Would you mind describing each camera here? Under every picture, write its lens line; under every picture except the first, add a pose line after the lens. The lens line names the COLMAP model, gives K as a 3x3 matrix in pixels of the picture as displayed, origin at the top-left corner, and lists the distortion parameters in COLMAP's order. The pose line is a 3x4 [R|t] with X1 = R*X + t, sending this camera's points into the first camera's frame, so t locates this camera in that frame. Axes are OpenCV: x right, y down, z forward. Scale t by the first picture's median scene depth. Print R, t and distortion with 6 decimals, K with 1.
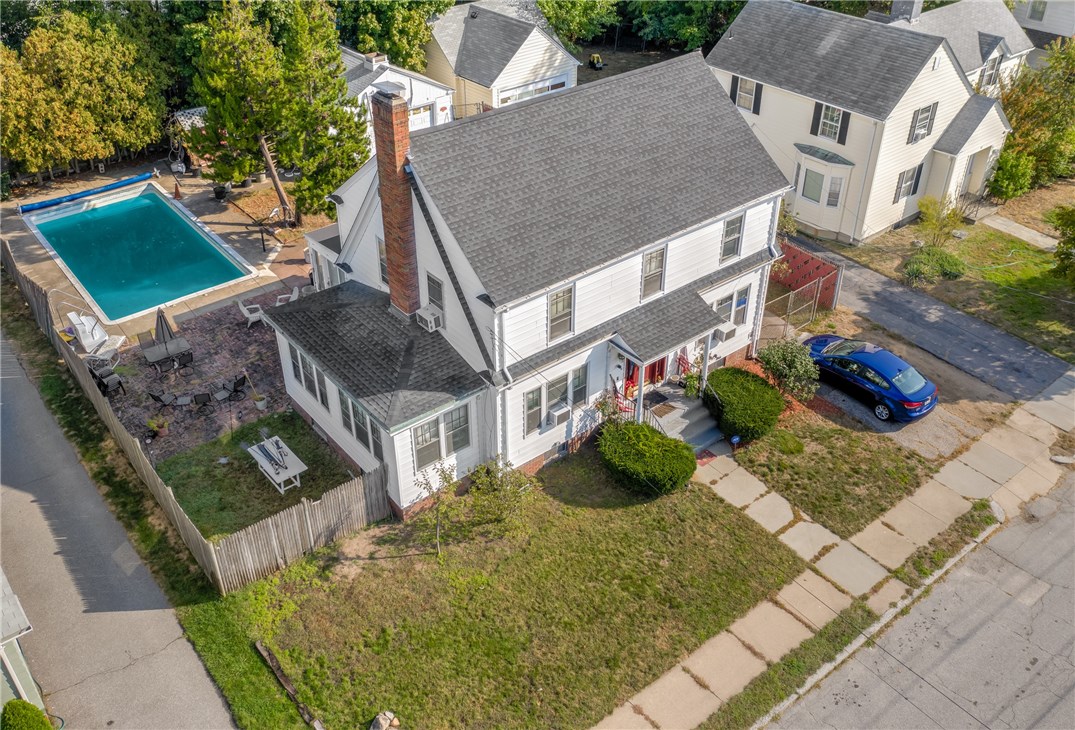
lens RADIAL K [[951.9, 0, 506.6], [0, 951.9, 340.0], [0, 0, 1]] dist [-0.006575, -0.003495]
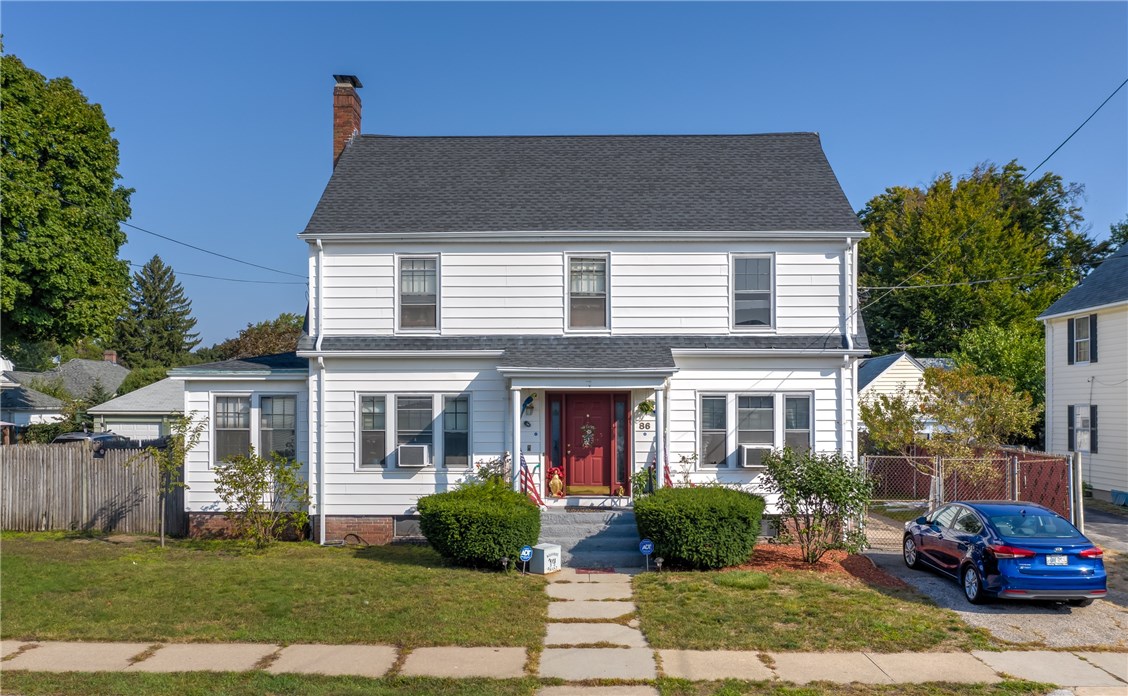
lens RADIAL K [[991.3, 0, 566.6], [0, 991.3, 404.1], [0, 0, 1]] dist [-0.007047, 0.000612]
pose [[0.780415, 0.008542, -0.625203, 0.607492], [-0.351688, 0.832741, -0.427620, 0.322467], [0.516979, 0.553597, 0.652888, 0.550784]]
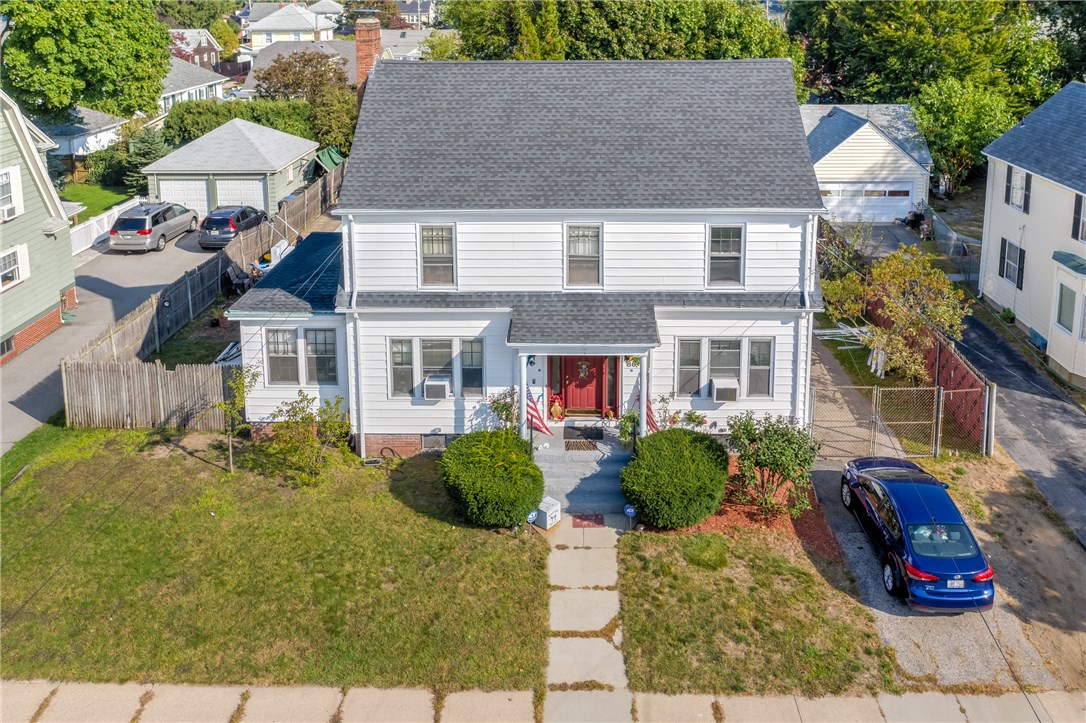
lens RADIAL K [[905.8, 0, 570.8], [0, 905.8, 135.5], [0, 0, 1]] dist [-0.011551, 0.000985]
pose [[0.782510, 0.112439, -0.612401, 0.616467], [-0.351280, 0.891802, -0.285118, 0.064892], [0.514082, 0.438232, 0.737341, 0.365613]]
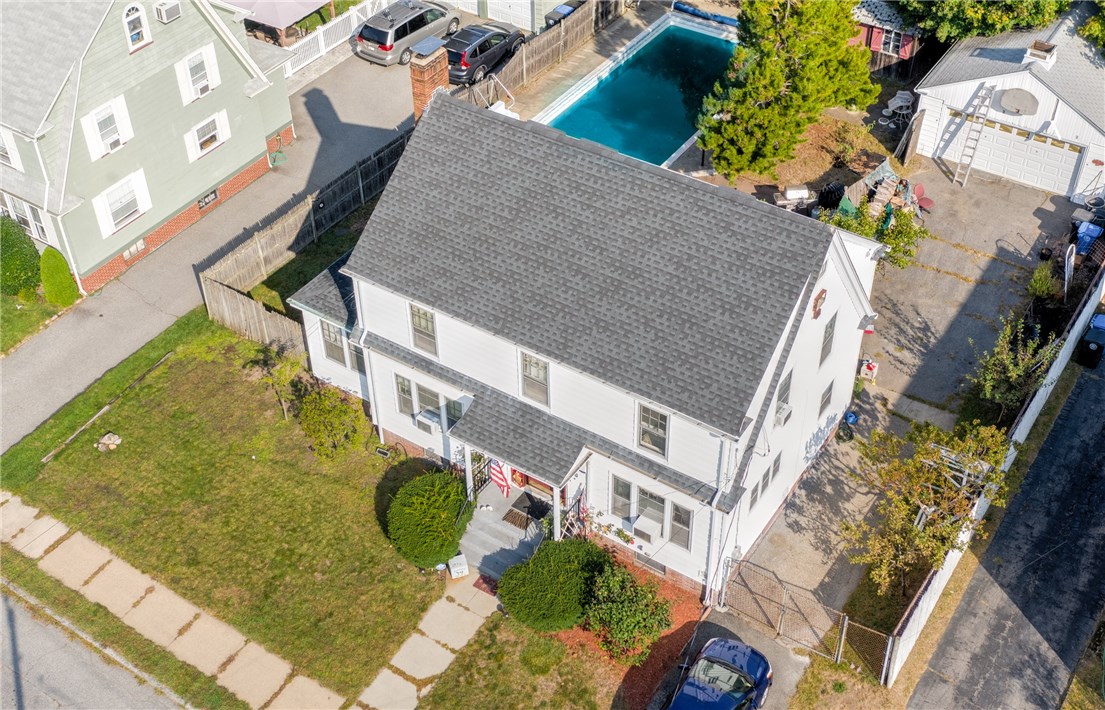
lens RADIAL K [[1316.5, 0, 552.5], [0, 1316.5, 355.0], [0, 0, 1]] dist [-0.011431, -0.015020]
pose [[0.318551, 0.635034, -0.703745, 0.982350], [-0.517355, 0.738567, 0.432275, -0.609051], [0.794273, 0.226384, 0.563810, 0.335304]]
